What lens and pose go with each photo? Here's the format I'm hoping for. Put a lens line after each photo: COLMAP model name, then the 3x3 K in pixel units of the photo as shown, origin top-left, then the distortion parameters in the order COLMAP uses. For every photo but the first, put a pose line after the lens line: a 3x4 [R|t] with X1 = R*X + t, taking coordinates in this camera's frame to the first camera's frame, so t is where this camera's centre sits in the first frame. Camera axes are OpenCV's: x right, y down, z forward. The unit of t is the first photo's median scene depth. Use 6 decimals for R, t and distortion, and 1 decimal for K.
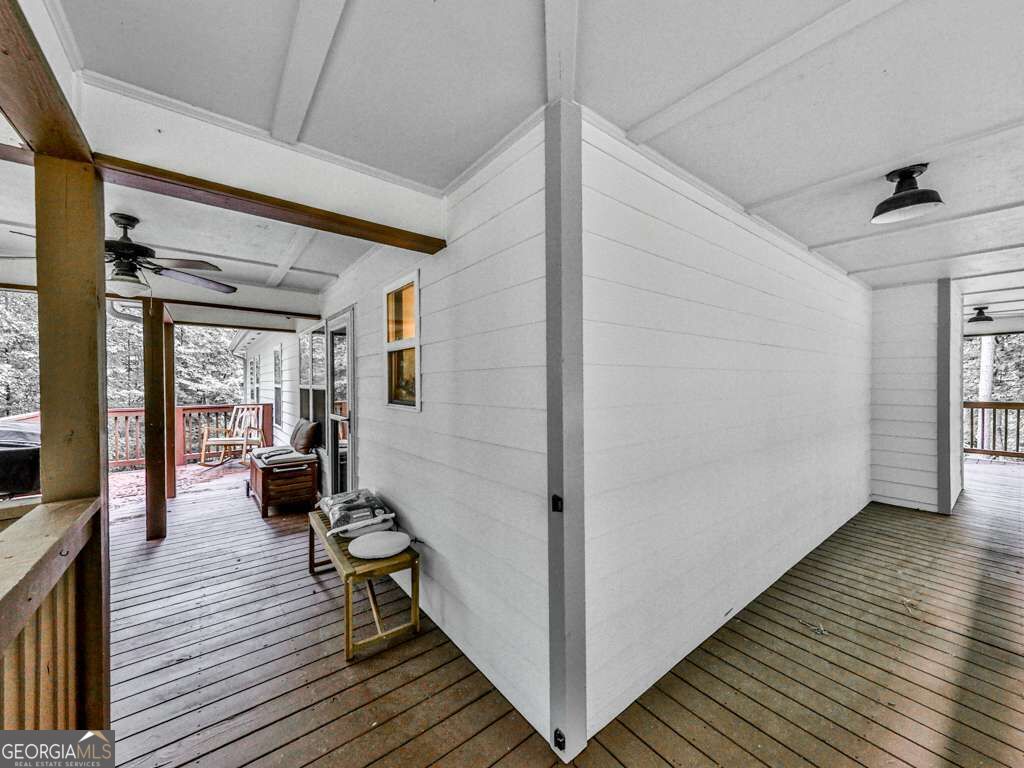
lens RADIAL K [[400.5, 0, 512.0], [0, 400.5, 384.0], [0, 0, 1]] dist [0.000574, 0.000006]
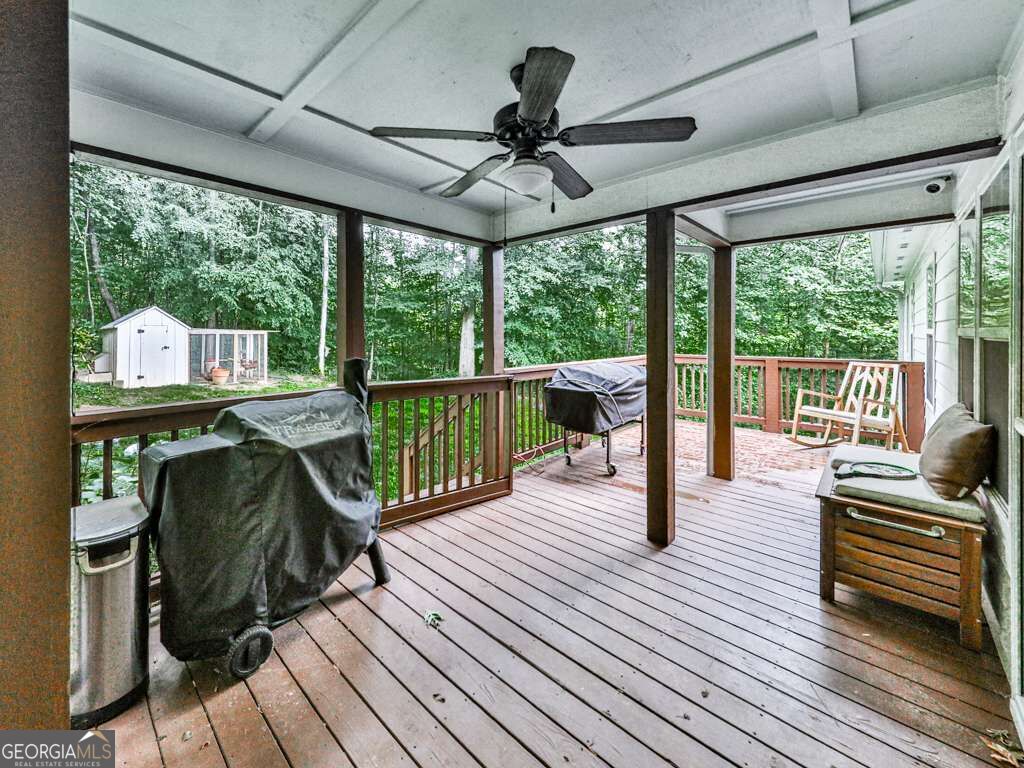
lens RADIAL K [[405.9, 0, 509.3], [0, 405.9, 331.4], [0, 0, 1]] dist [0.002024, 0.000174]
pose [[0.150240, 0.007072, -0.988624, -0.129092], [-0.005246, 0.999966, 0.006356, 0.004230], [0.988636, 0.004231, 0.150272, 0.369939]]
